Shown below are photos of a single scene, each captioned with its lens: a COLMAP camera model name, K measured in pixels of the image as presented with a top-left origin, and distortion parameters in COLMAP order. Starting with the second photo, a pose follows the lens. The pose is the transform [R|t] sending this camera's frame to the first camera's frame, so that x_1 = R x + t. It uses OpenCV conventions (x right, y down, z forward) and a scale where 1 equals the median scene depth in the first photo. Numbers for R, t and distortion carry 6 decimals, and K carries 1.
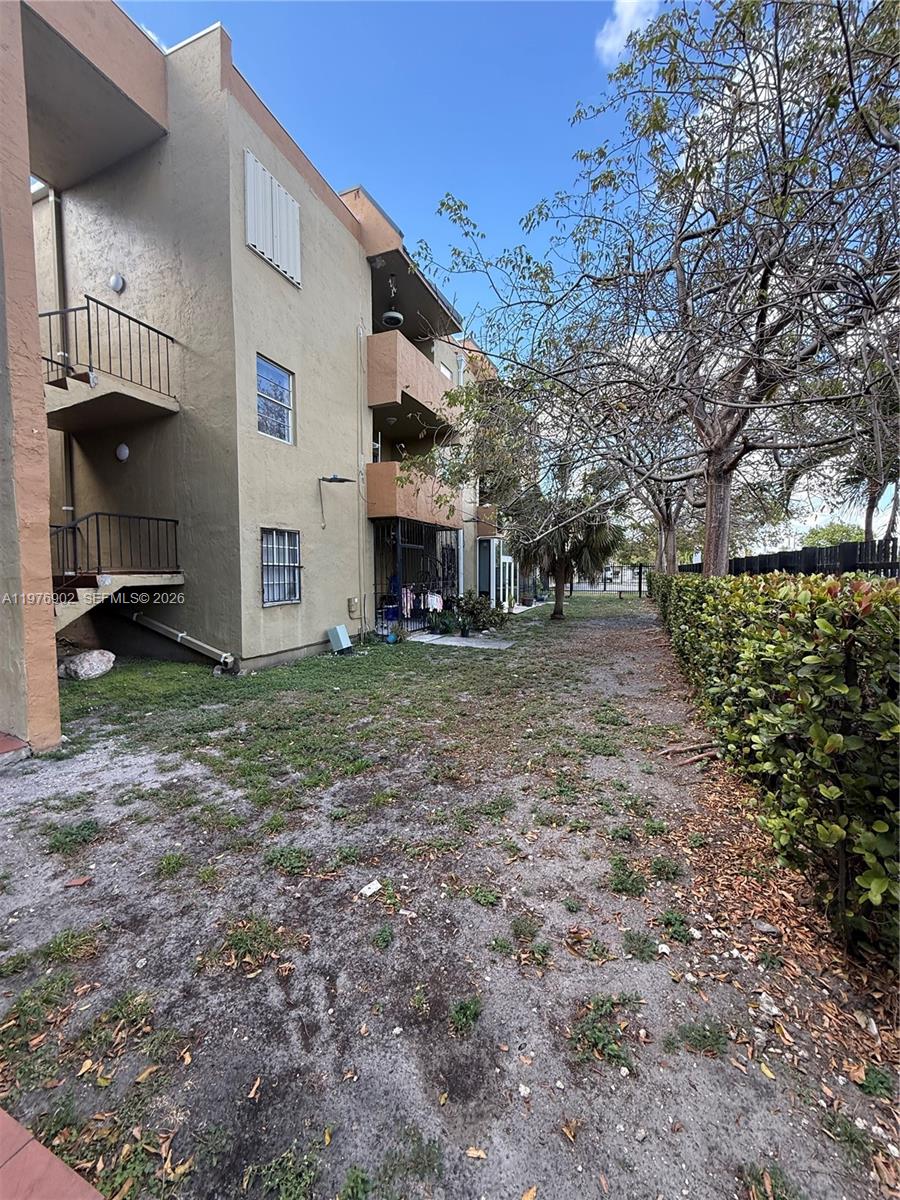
lens RADIAL K [[477.7, 0, 450.6], [0, 477.7, 597.2], [0, 0, 1]] dist [0.000128, -0.000062]
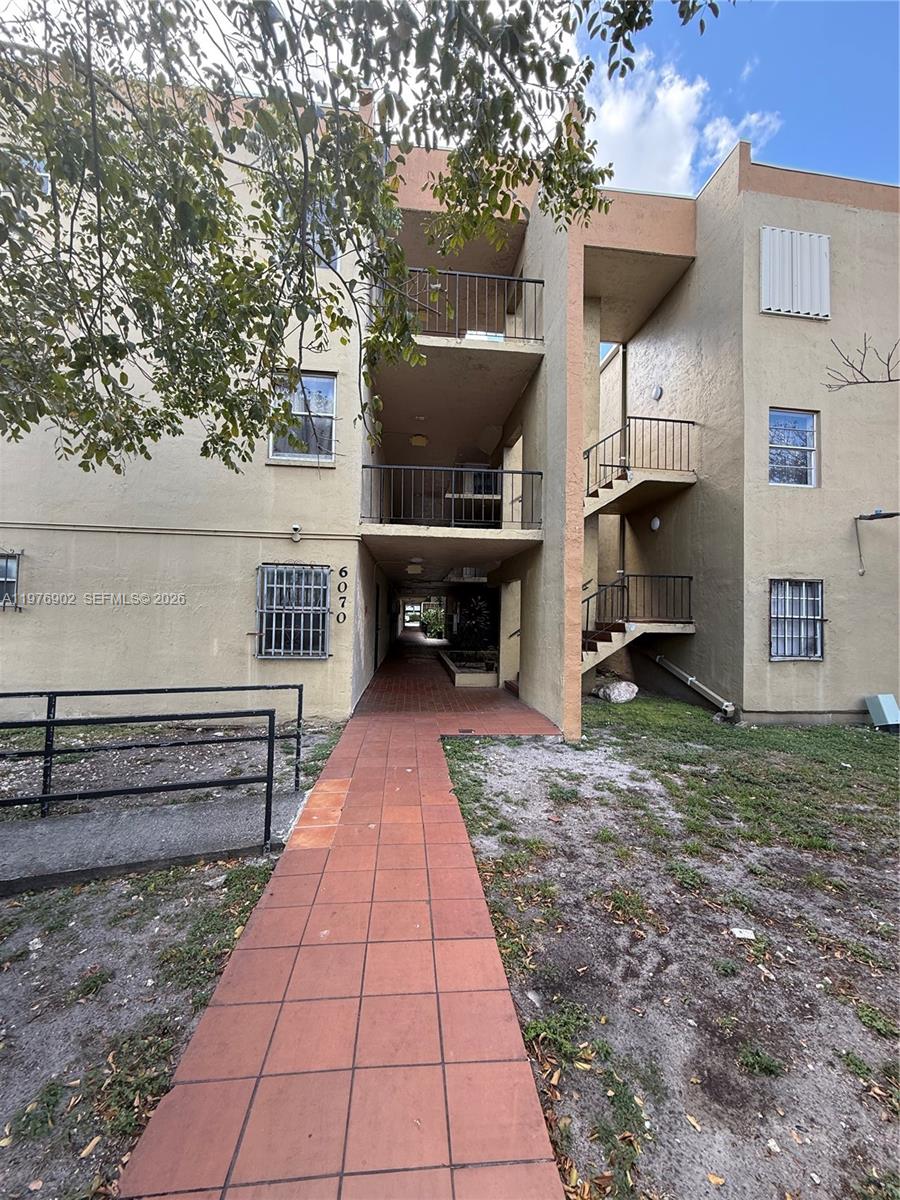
lens RADIAL K [[477.7, 0, 450.6], [0, 477.7, 597.2], [0, 0, 1]] dist [0.000128, -0.000062]
pose [[0.483189, -0.018720, -0.875316, 0.218272], [-0.072550, 0.995477, -0.061339, -0.002058], [0.872505, 0.093142, 0.479645, -0.055340]]
